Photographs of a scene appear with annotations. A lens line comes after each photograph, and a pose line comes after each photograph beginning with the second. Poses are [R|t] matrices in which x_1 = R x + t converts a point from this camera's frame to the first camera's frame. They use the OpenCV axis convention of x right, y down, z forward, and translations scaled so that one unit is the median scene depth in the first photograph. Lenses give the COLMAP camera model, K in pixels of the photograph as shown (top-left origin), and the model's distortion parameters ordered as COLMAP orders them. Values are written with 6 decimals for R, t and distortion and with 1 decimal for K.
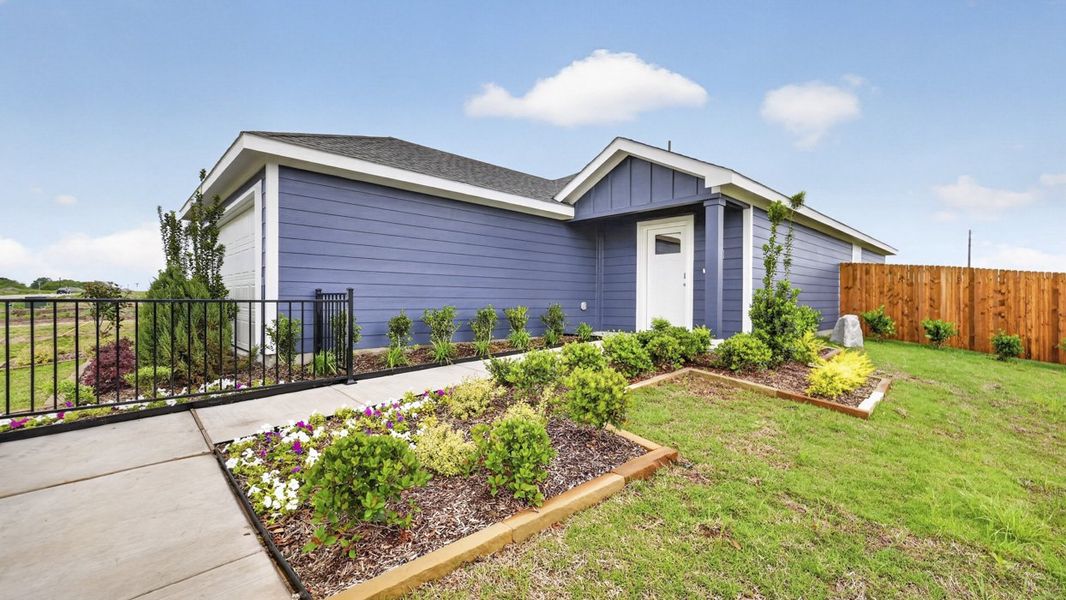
lens RADIAL K [[440.1, 0, 532.7], [0, 440.1, 299.4], [0, 0, 1]] dist [0.001528, 0.000025]
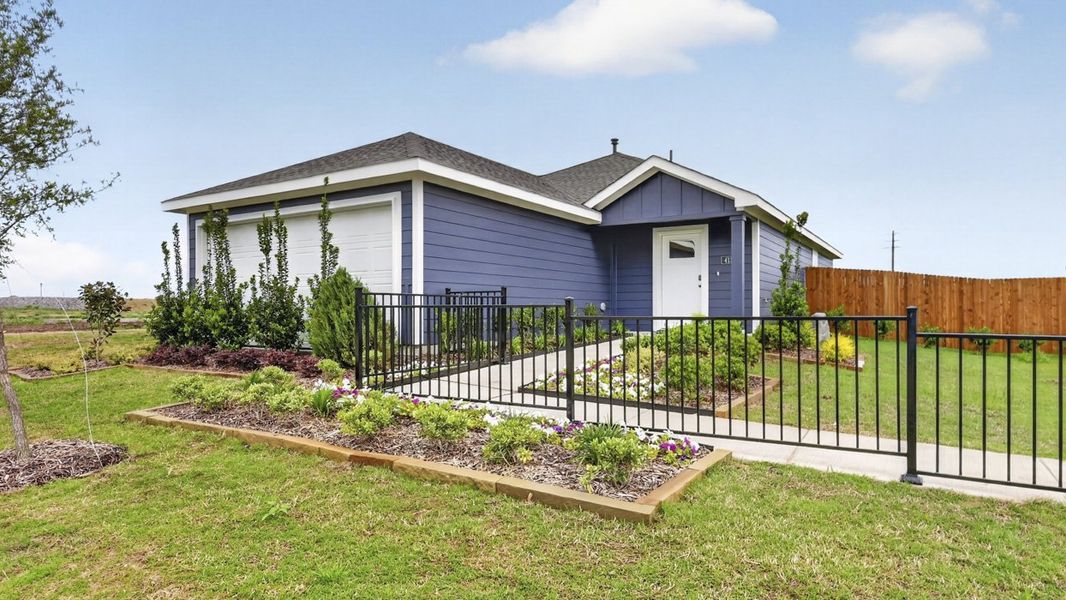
lens RADIAL K [[613.5, 0, 533.3], [0, 613.5, 301.9], [0, 0, 1]] dist [-0.008067, -0.000275]
pose [[0.968564, -0.006345, 0.248685, -0.433304], [0.010094, 0.999854, -0.013803, 0.023018], [-0.248561, 0.015880, 0.968486, -0.388197]]
